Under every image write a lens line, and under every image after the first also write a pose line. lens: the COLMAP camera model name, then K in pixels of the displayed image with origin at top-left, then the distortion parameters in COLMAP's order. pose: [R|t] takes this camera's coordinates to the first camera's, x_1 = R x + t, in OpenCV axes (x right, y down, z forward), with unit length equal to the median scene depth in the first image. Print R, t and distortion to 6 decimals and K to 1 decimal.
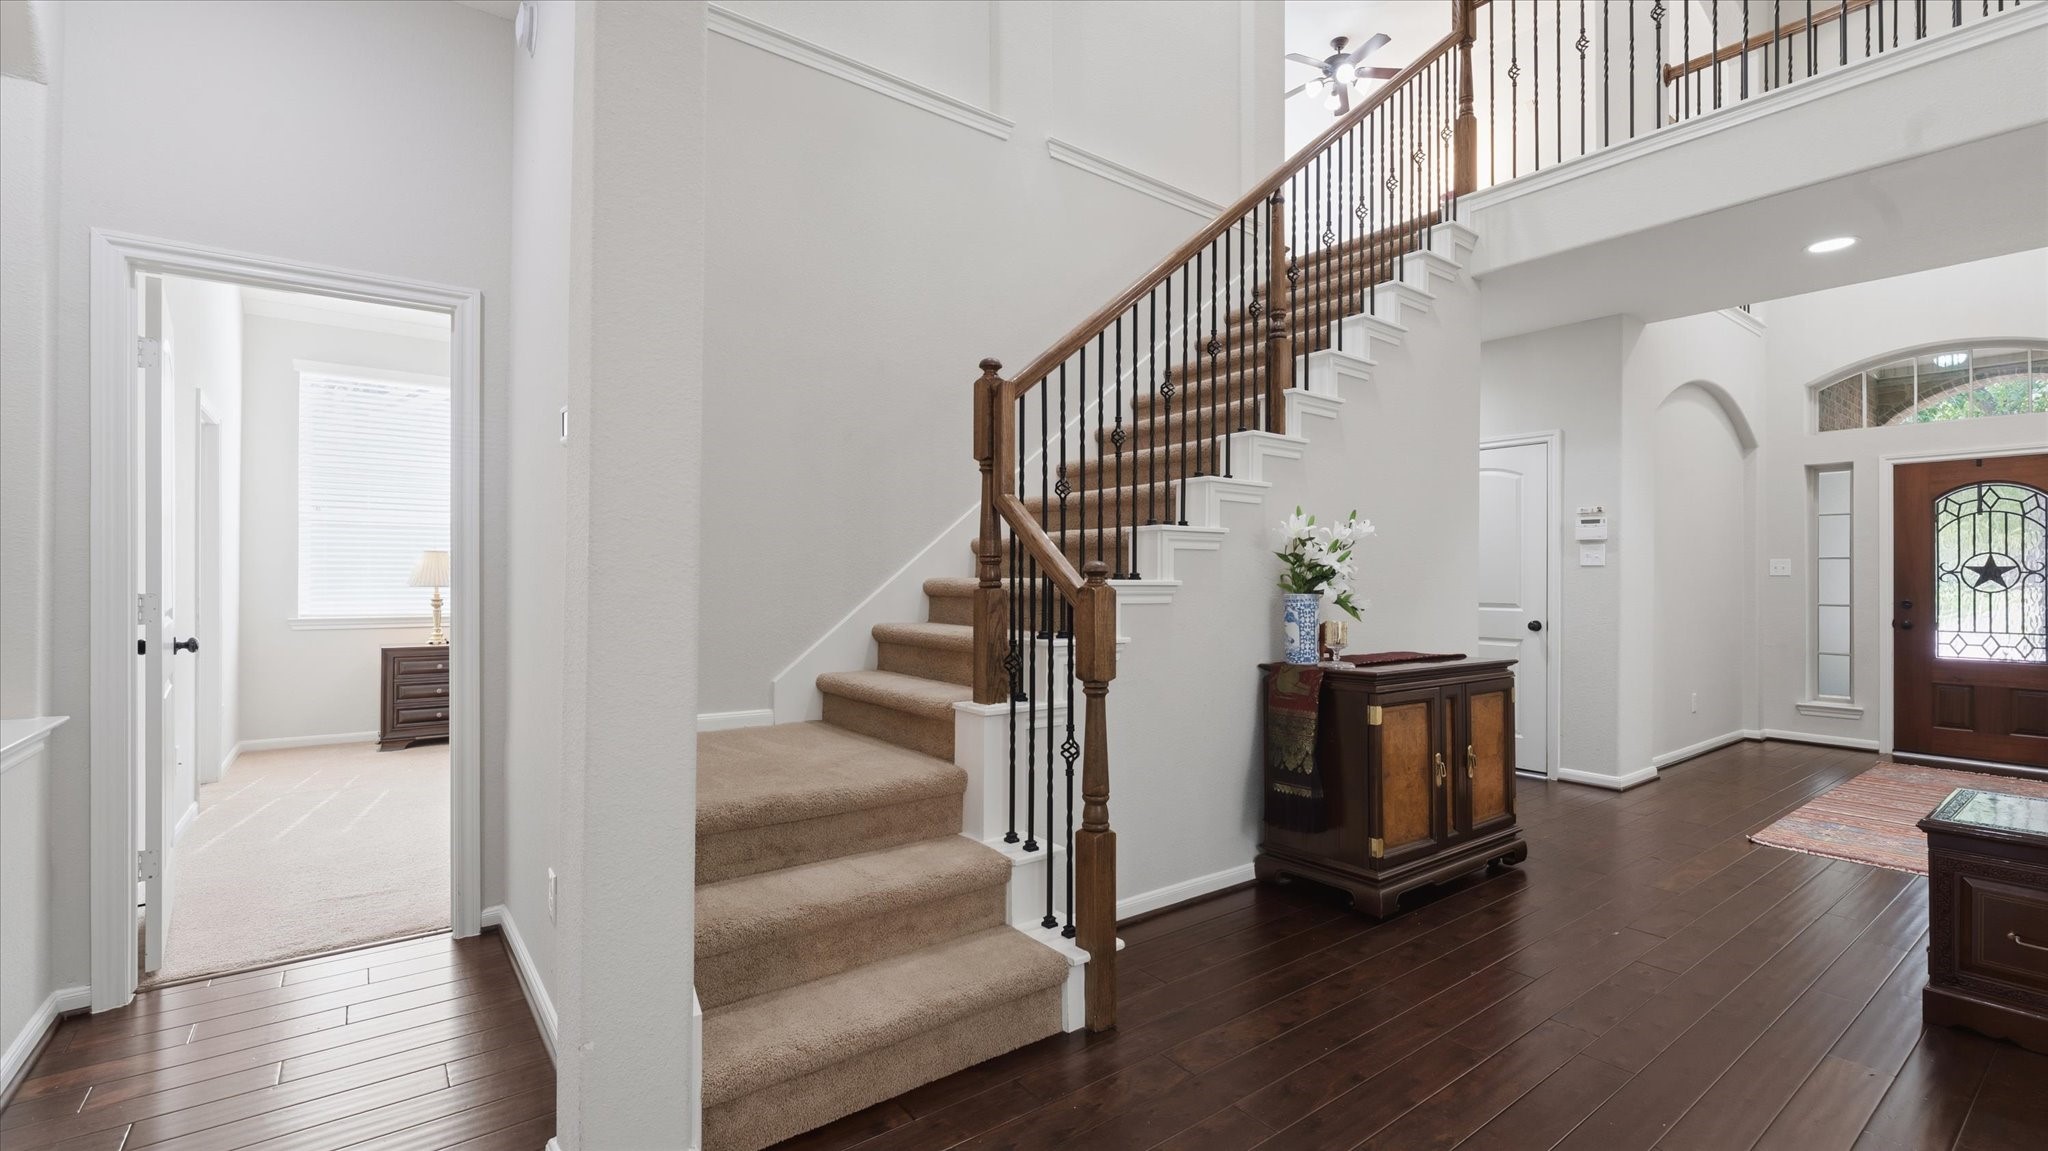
lens RADIAL K [[881.7, 0, 1024.0], [0, 881.7, 575.5], [0, 0, 1]] dist [-0.000213, -0.000558]
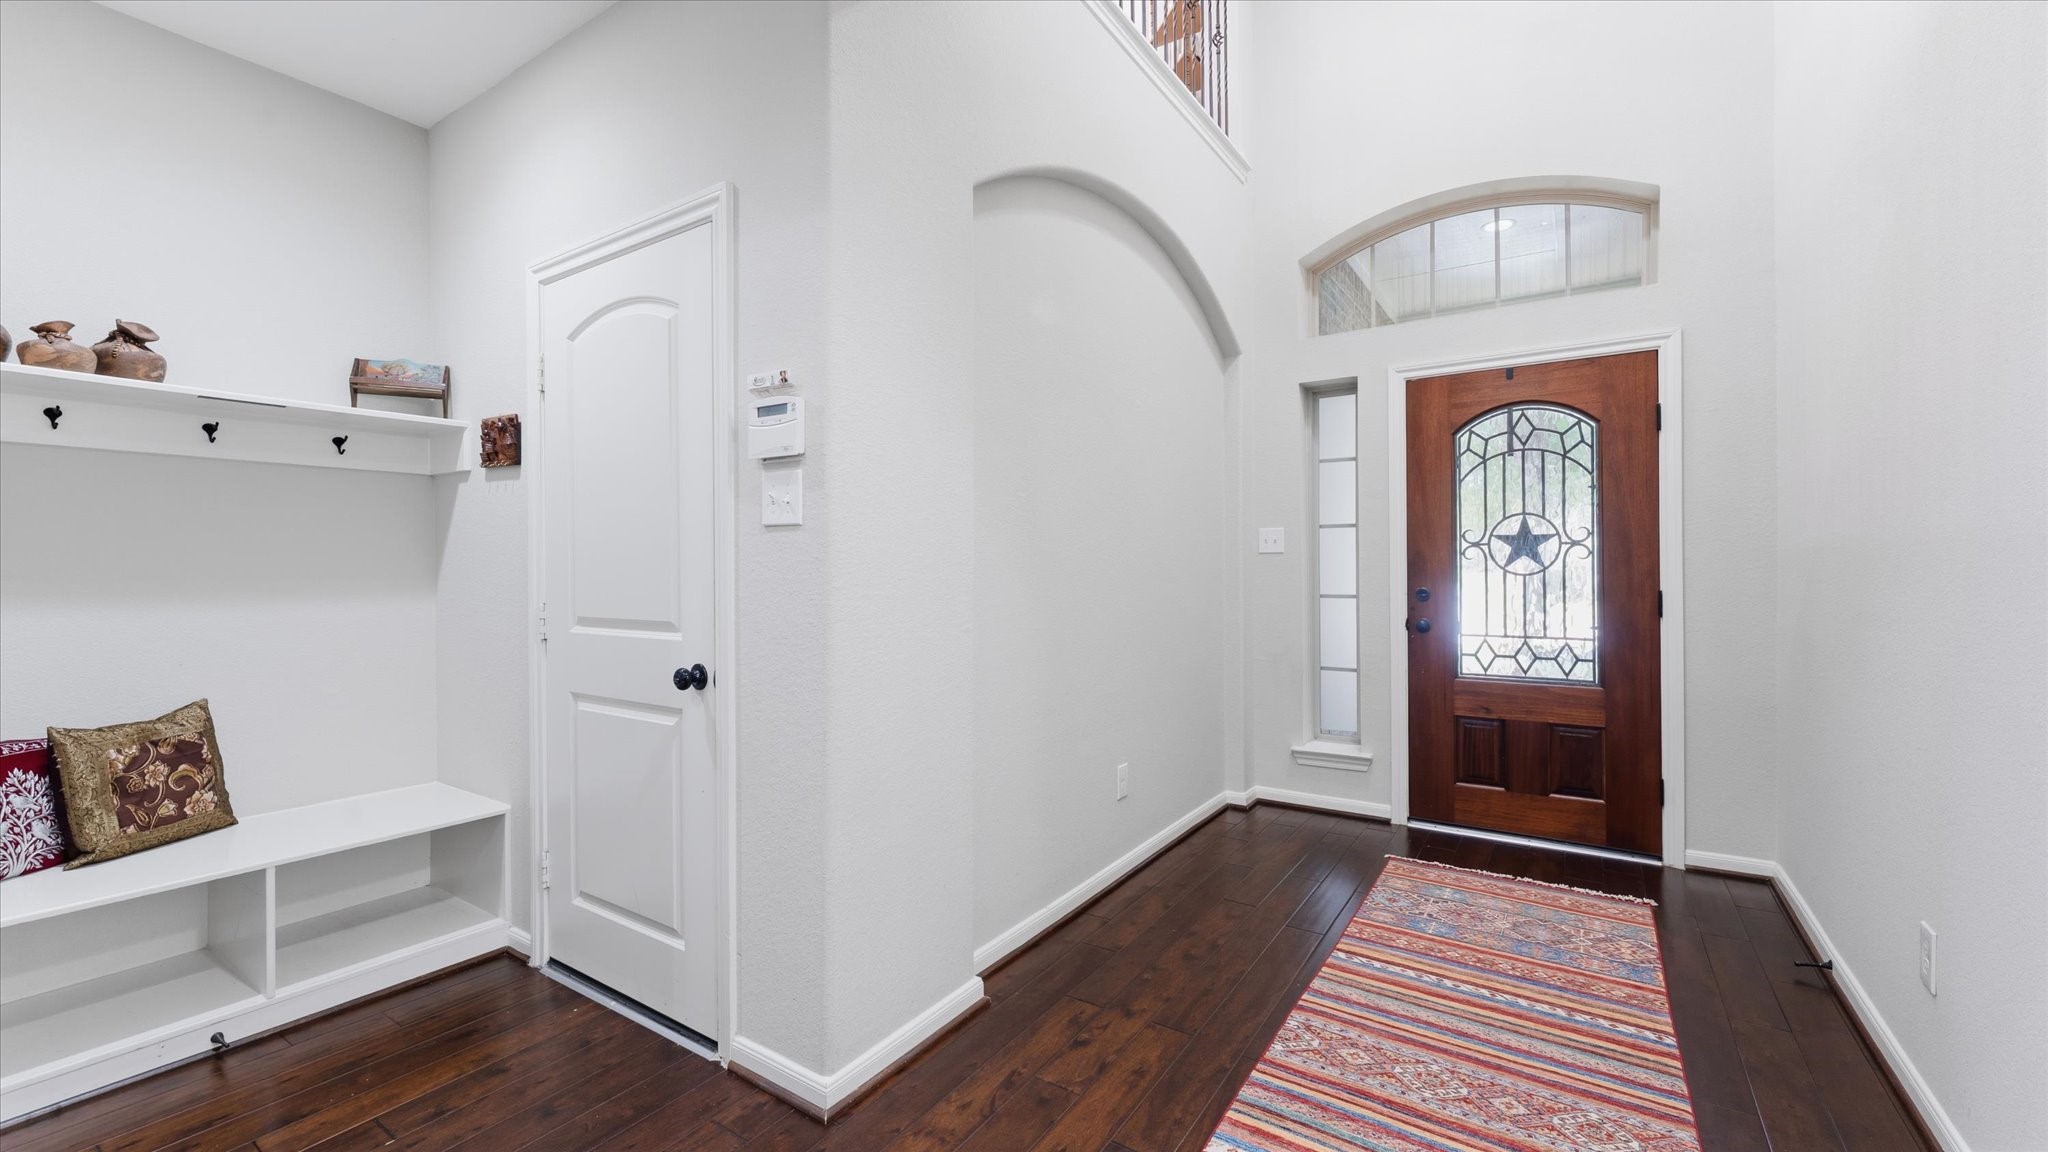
lens RADIAL K [[838.7, 0, 1024.0], [0, 838.7, 576.0], [0, 0, 1]] dist [-0.000166, -0.000323]
pose [[0.943517, -0.016332, 0.330921, 0.541062], [0.012409, 0.999826, 0.013963, 0.006903], [-0.331091, -0.009068, 0.943555, 0.534823]]
